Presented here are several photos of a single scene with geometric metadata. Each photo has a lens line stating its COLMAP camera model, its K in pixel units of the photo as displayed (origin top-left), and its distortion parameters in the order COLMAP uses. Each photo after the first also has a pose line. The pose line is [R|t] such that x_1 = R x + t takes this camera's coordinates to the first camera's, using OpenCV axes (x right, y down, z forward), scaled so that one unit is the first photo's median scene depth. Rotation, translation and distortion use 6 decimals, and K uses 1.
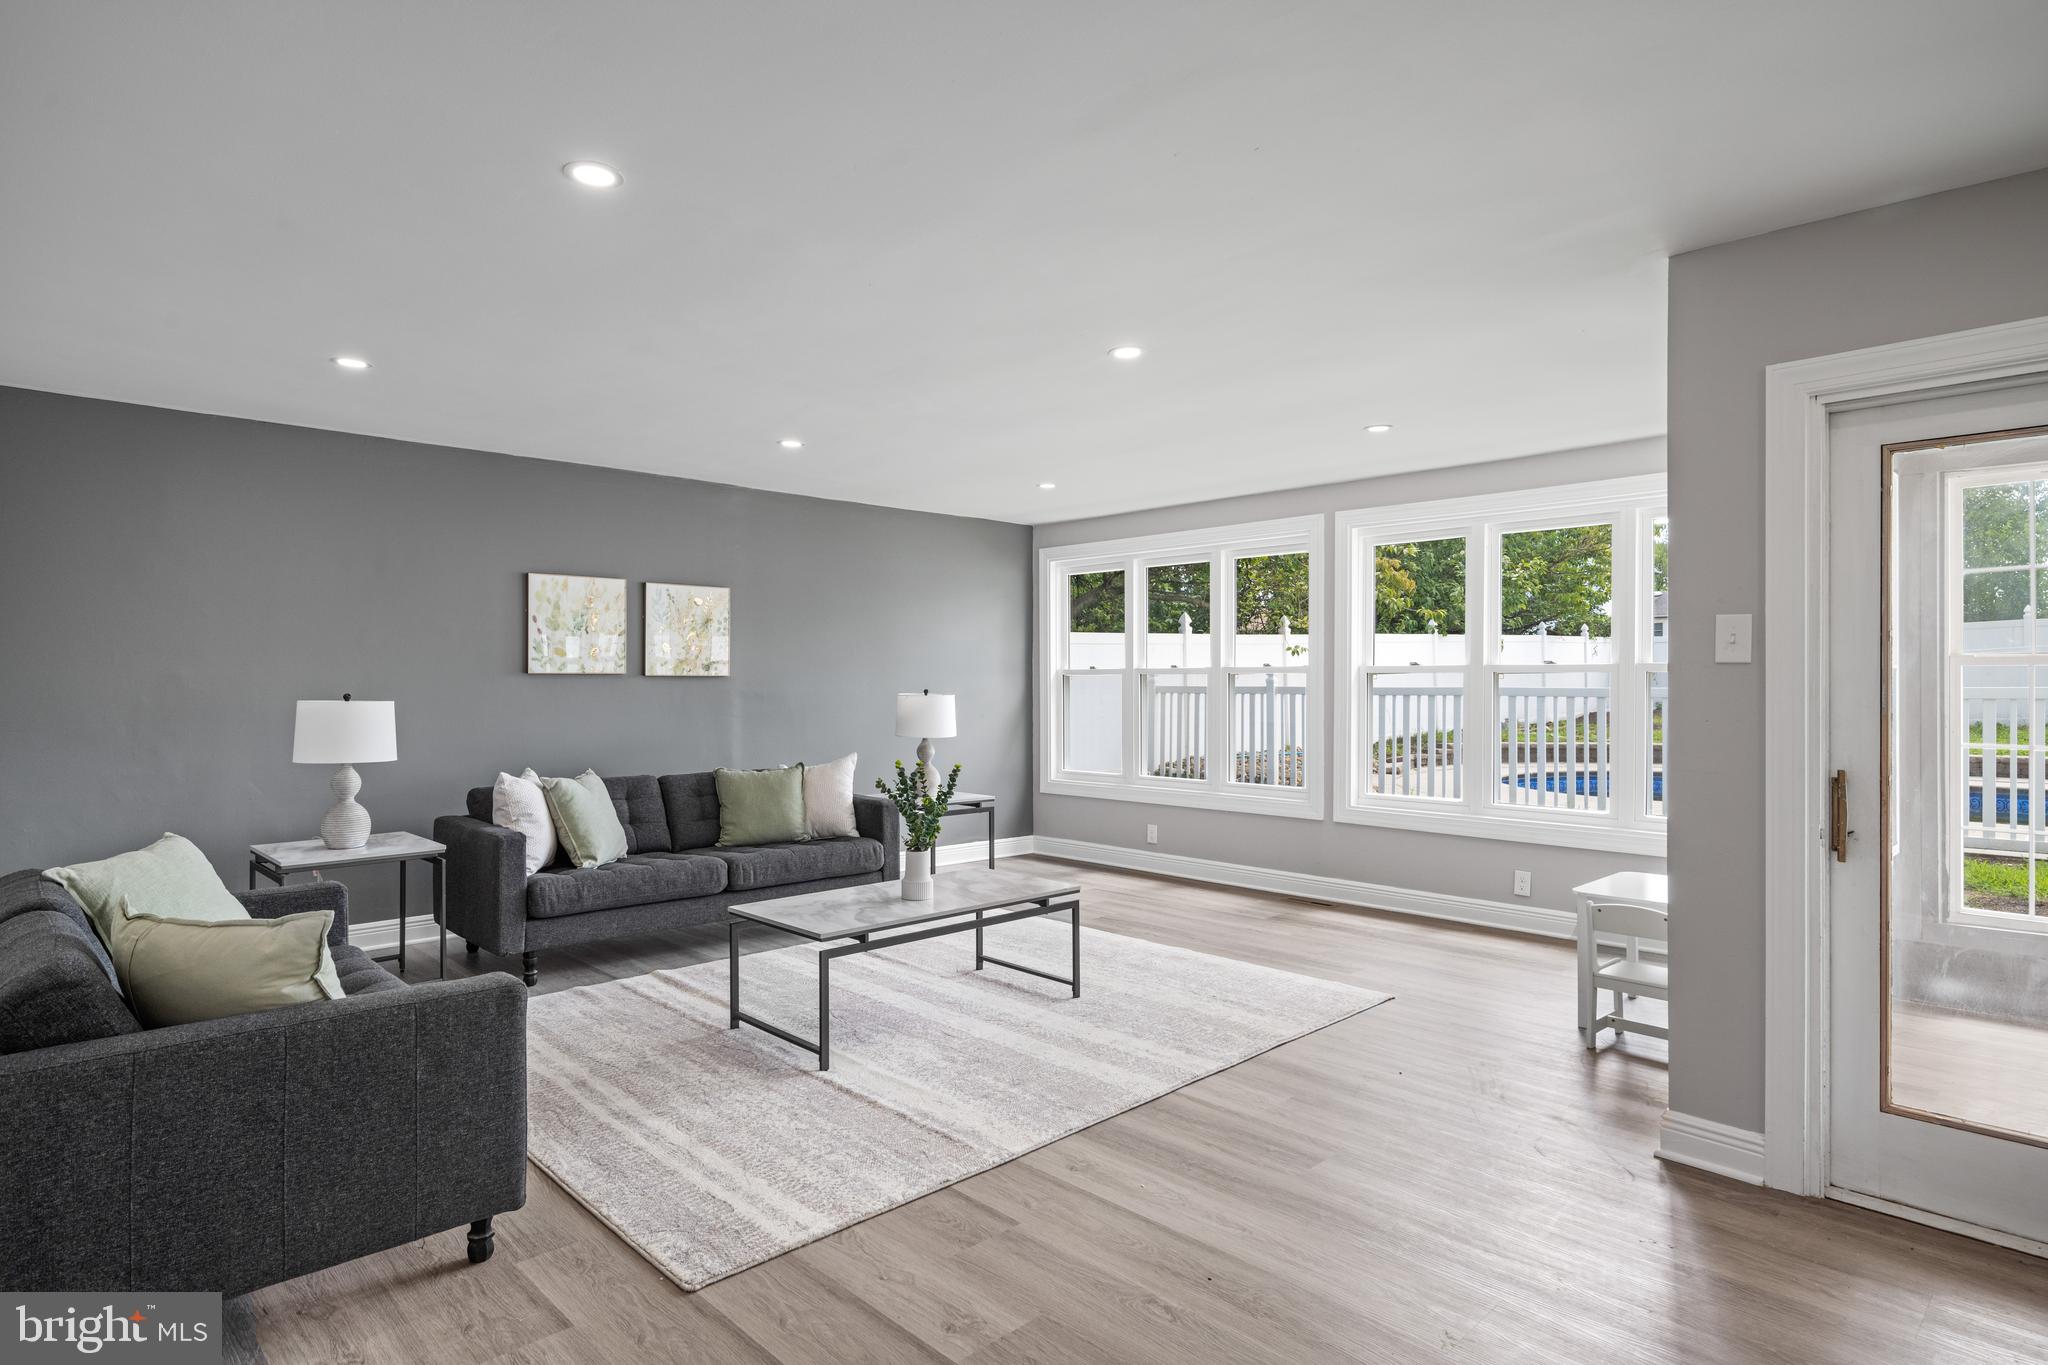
lens RADIAL K [[1114.1, 0, 1021.5], [0, 1114.1, 687.3], [0, 0, 1]] dist [0.005720, -0.000362]
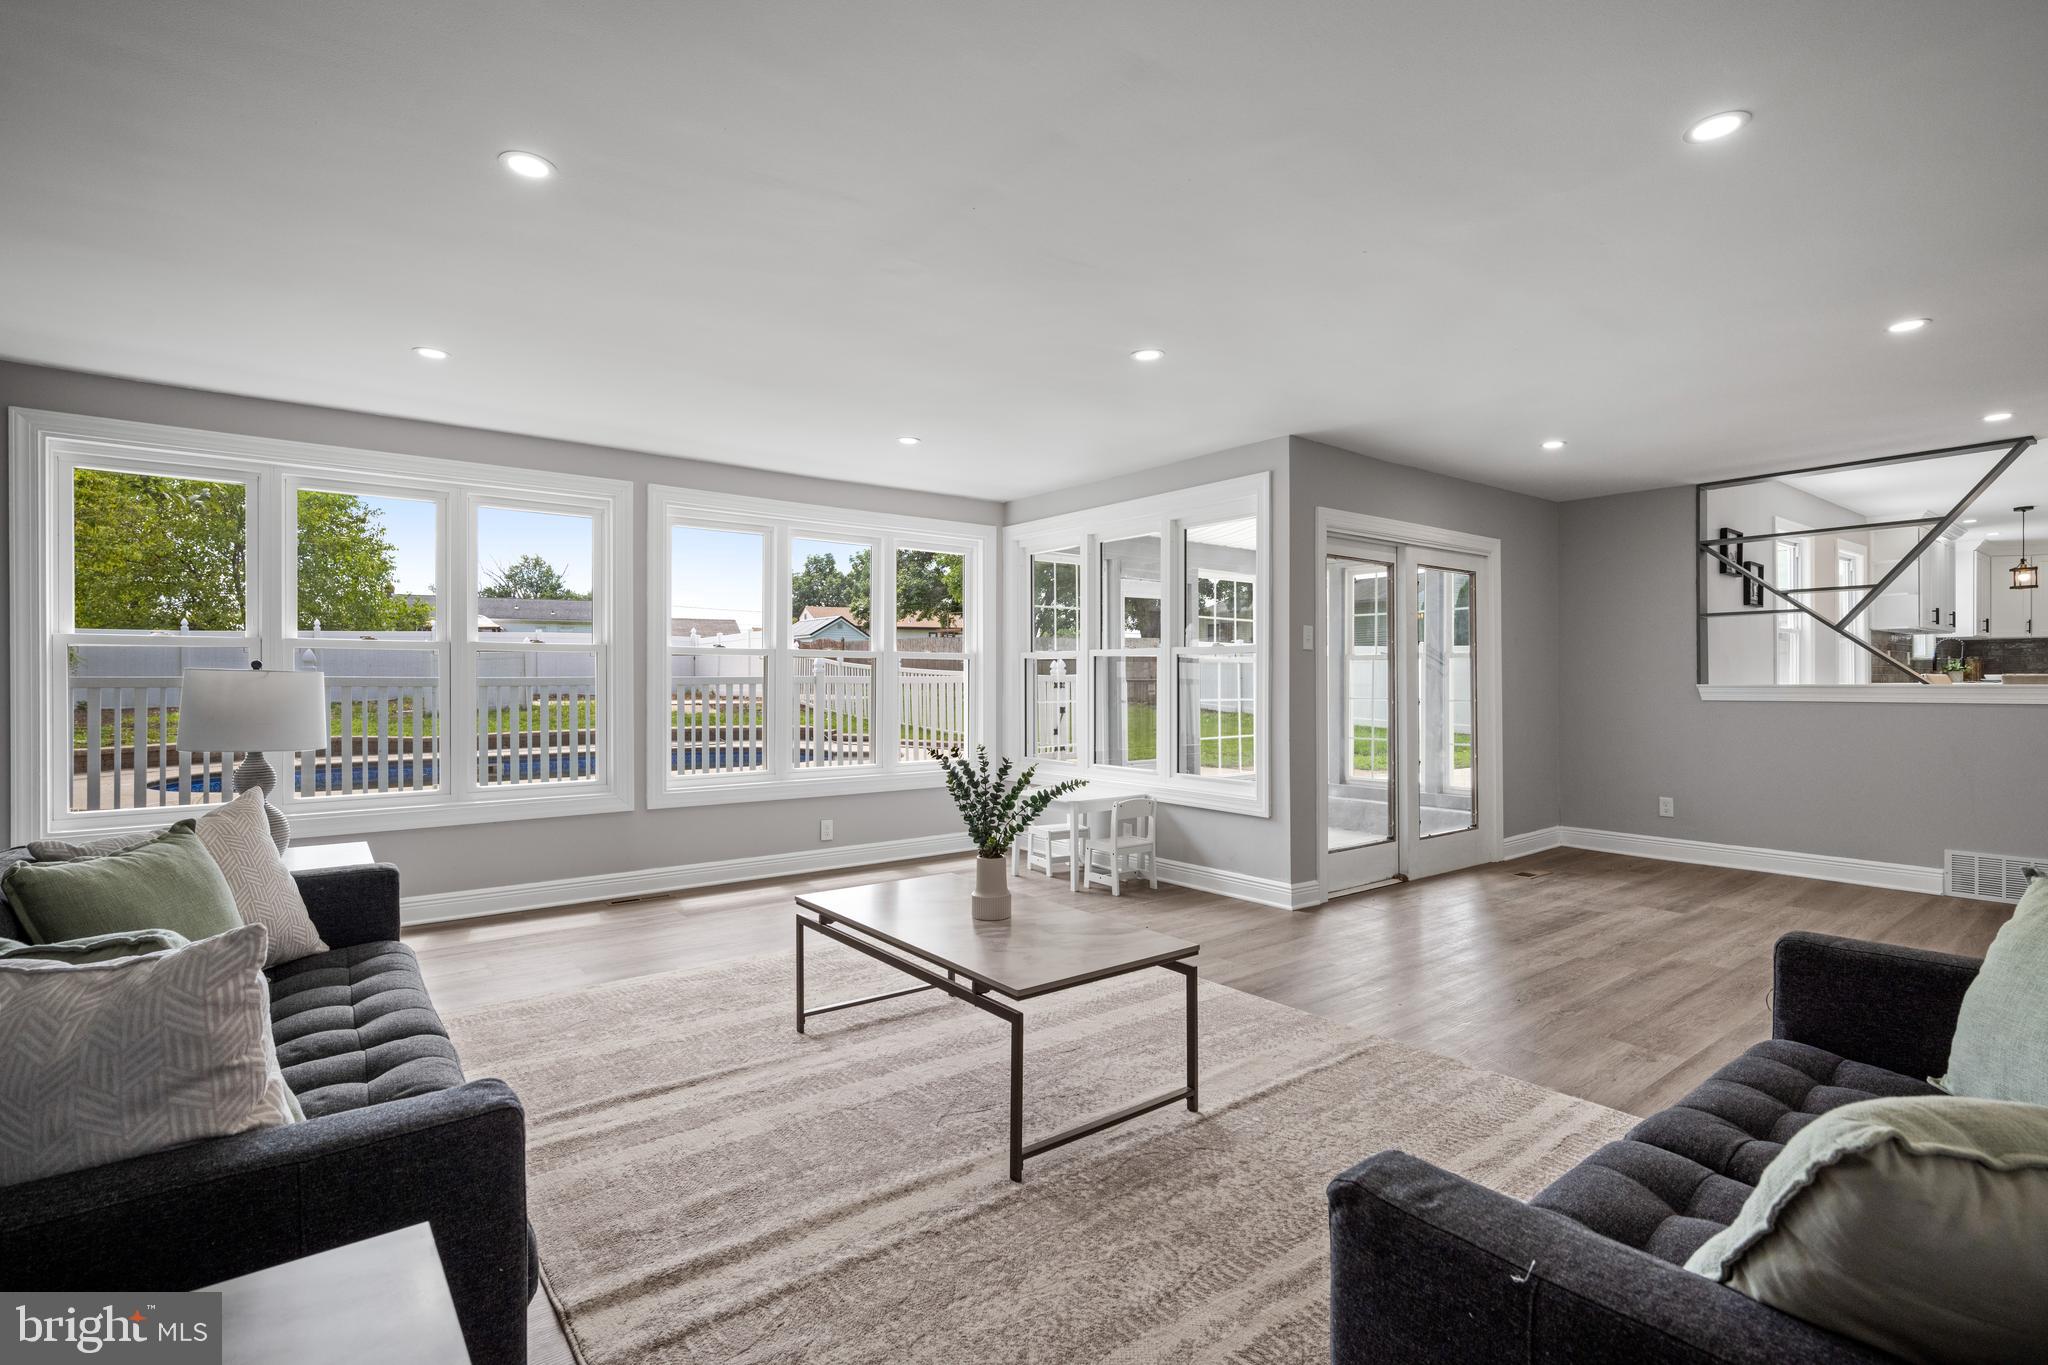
lens RADIAL K [[905.2, 0, 1021.3], [0, 905.2, 684.5], [0, 0, 1]] dist [0.005631, 0.000328]
pose [[0.104840, 0.006282, 0.994469, -0.712285], [-0.003884, 0.999975, -0.005907, 0.014397], [-0.994482, -0.003244, 0.104862, 0.847059]]
